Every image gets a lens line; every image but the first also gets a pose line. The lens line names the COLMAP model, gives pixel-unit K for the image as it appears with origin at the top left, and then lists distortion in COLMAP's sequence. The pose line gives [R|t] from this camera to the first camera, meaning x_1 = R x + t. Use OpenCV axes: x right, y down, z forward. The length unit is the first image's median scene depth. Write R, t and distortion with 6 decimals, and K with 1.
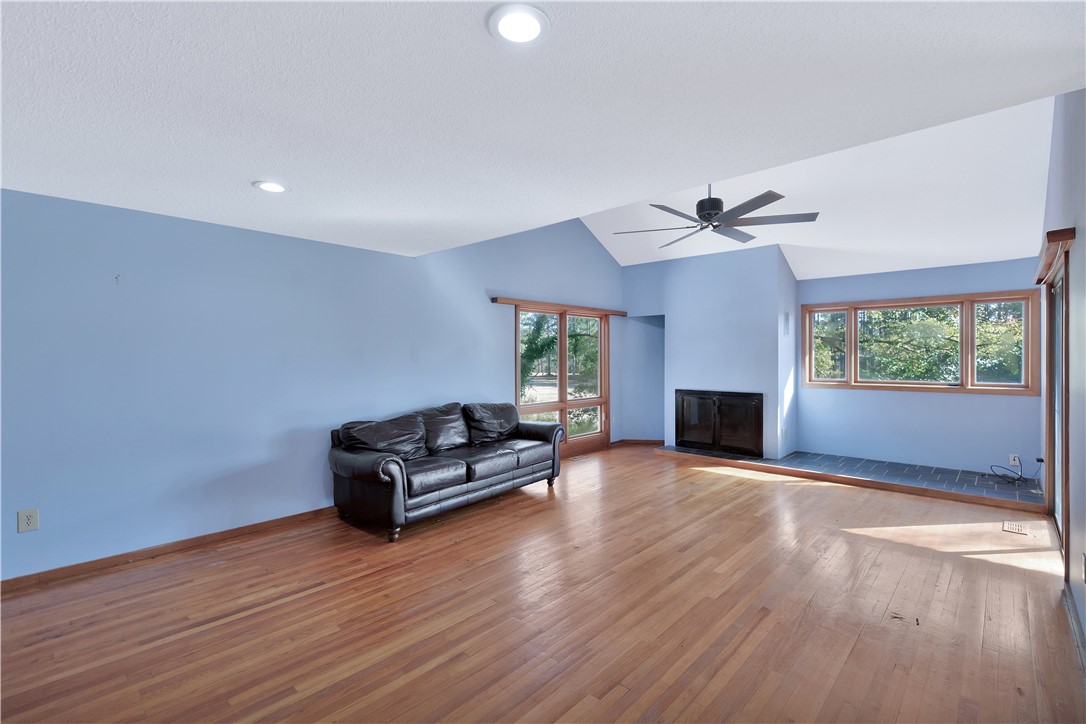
lens RADIAL K [[496.6, 0, 543.0], [0, 496.6, 362.0], [0, 0, 1]] dist [0.000758, 0.000206]
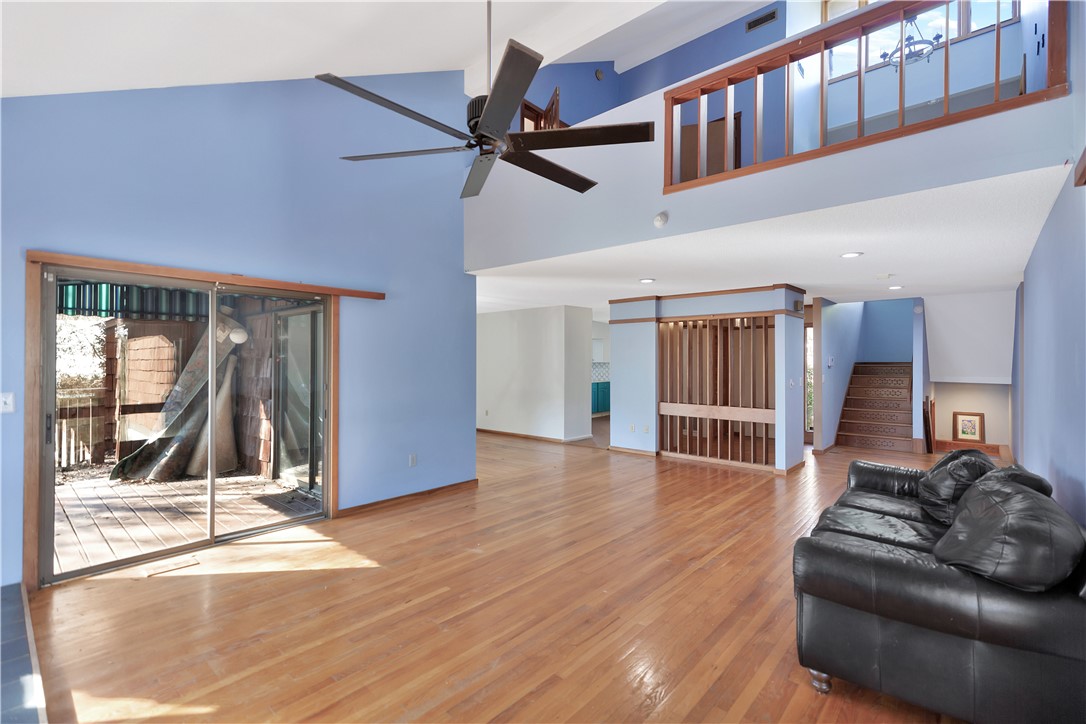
lens RADIAL K [[484.8, 0, 548.1], [0, 484.8, 349.3], [0, 0, 1]] dist [-0.001423, -0.000111]
pose [[-0.999256, 0.000233, -0.038562, 0.303012], [0.000557, 0.999965, -0.008398, -0.028717], [0.038559, -0.008414, -0.999221, 1.663776]]
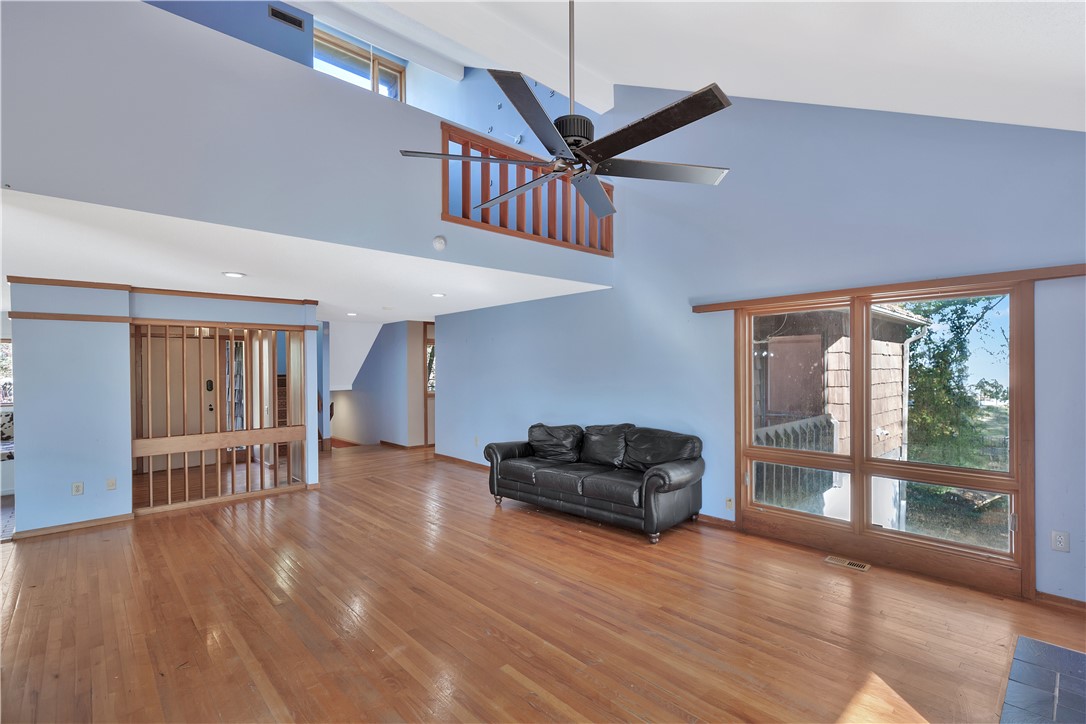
lens RADIAL K [[496.6, 0, 543.0], [0, 496.6, 362.0], [0, 0, 1]] dist [0.000758, 0.000206]
pose [[-0.071379, -0.004568, -0.997439, 0.979814], [-0.001571, 0.999989, -0.004468, -0.042586], [0.997448, 0.001248, -0.071386, 1.058057]]
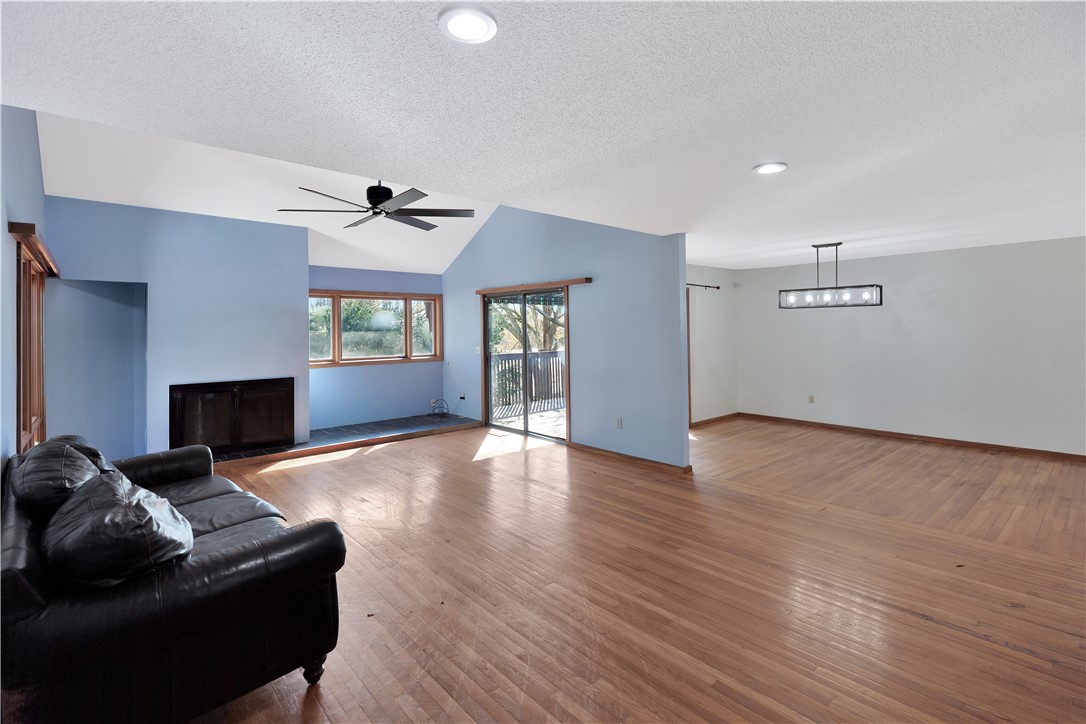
lens RADIAL K [[506.9, 0, 562.6], [0, 506.9, 324.8], [0, 0, 1]] dist [-0.000245, -0.000037]
pose [[0.062770, 0.014676, 0.997920, -0.727995], [0.025001, 0.999555, -0.016273, -0.014011], [-0.997715, 0.025970, 0.062375, 0.585000]]
